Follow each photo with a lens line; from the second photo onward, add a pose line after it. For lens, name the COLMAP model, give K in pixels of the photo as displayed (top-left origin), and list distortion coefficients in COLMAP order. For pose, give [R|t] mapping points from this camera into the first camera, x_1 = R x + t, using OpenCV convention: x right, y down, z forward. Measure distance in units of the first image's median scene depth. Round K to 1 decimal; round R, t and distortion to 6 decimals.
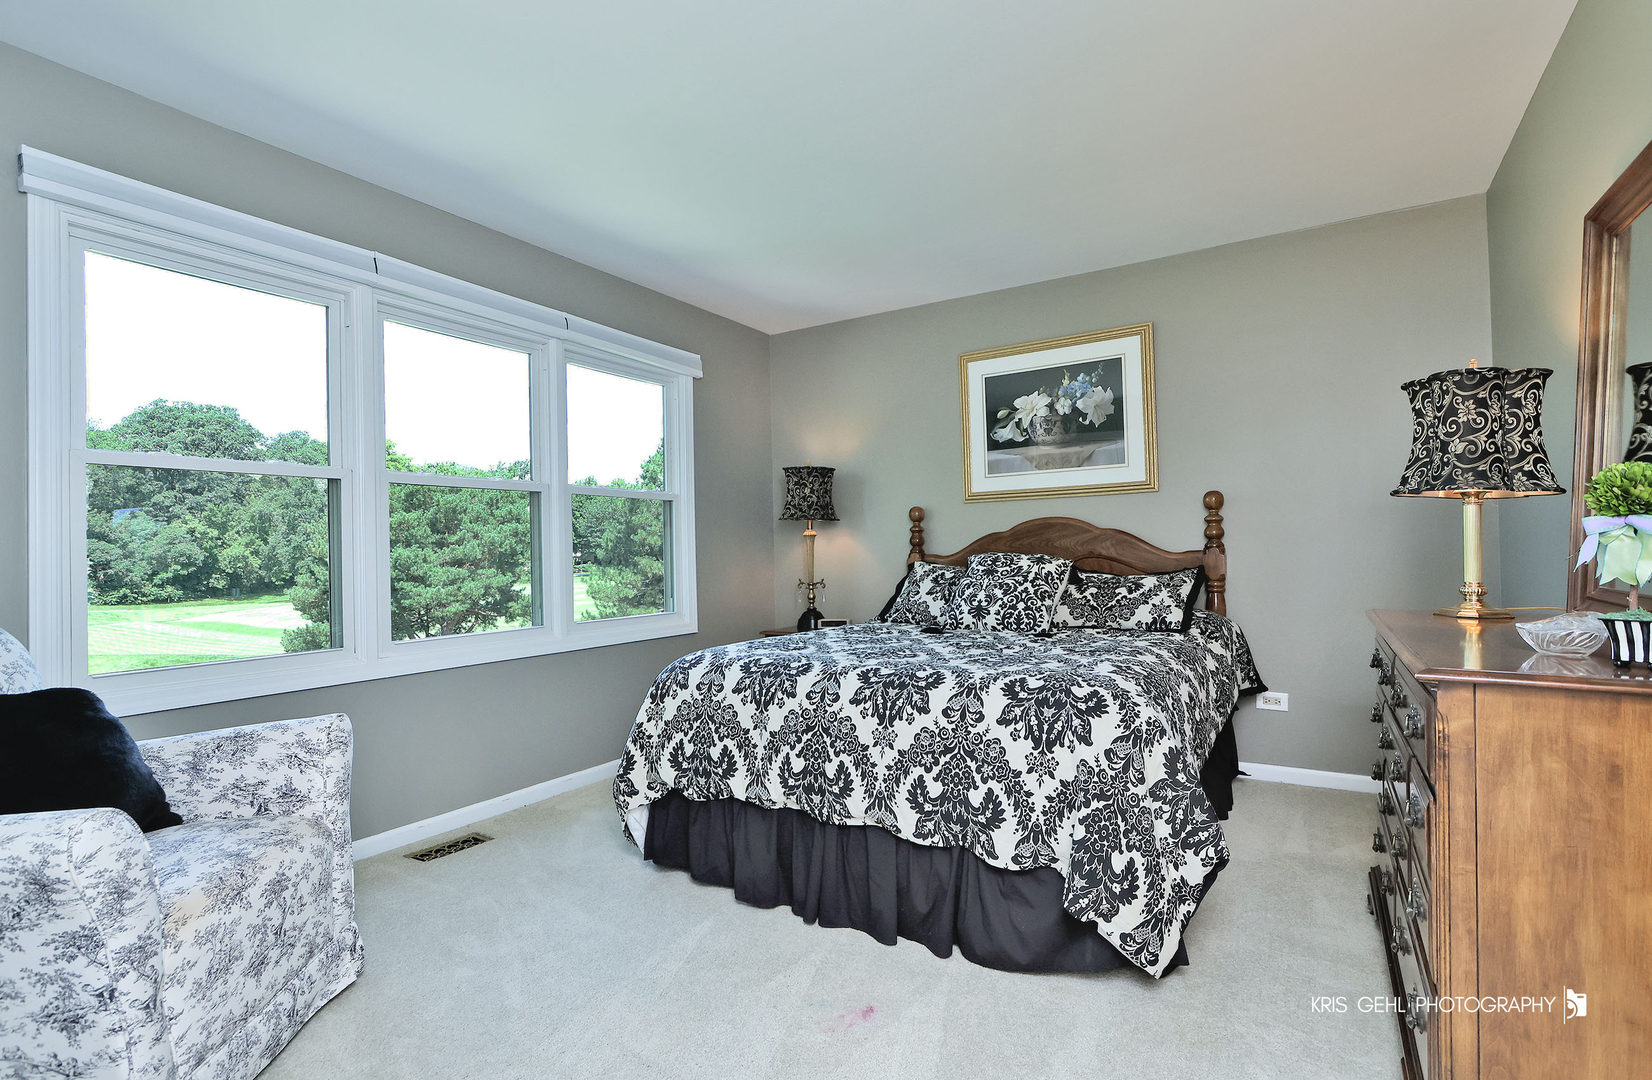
lens RADIAL K [[785.5, 0, 824.9], [0, 785.5, 550.1], [0, 0, 1]] dist [0.005701, -0.000357]
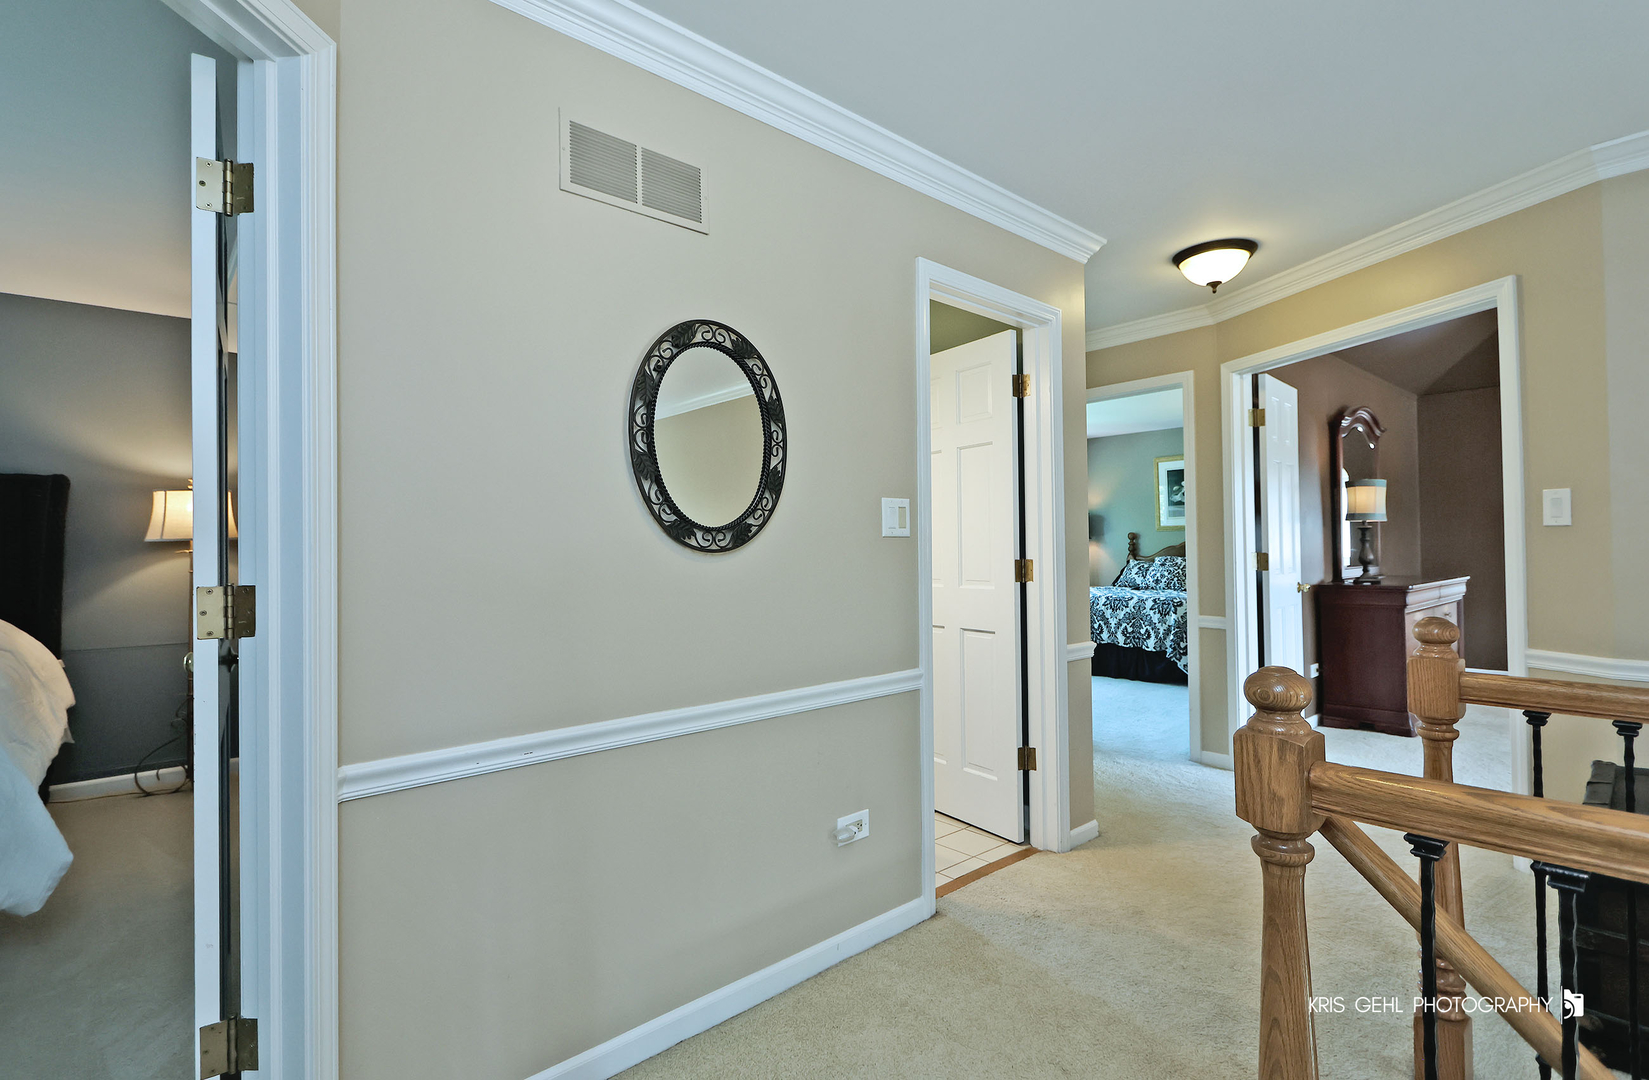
lens RADIAL K [[784.1, 0, 825.4], [0, 784.1, 536.2], [0, 0, 1]] dist [0.005701, -0.000357]
pose [[0.960357, 0.001015, -0.278771, -0.166042], [-0.002387, 0.999987, -0.004581, -0.070519], [0.278763, 0.005065, 0.960347, -2.451921]]
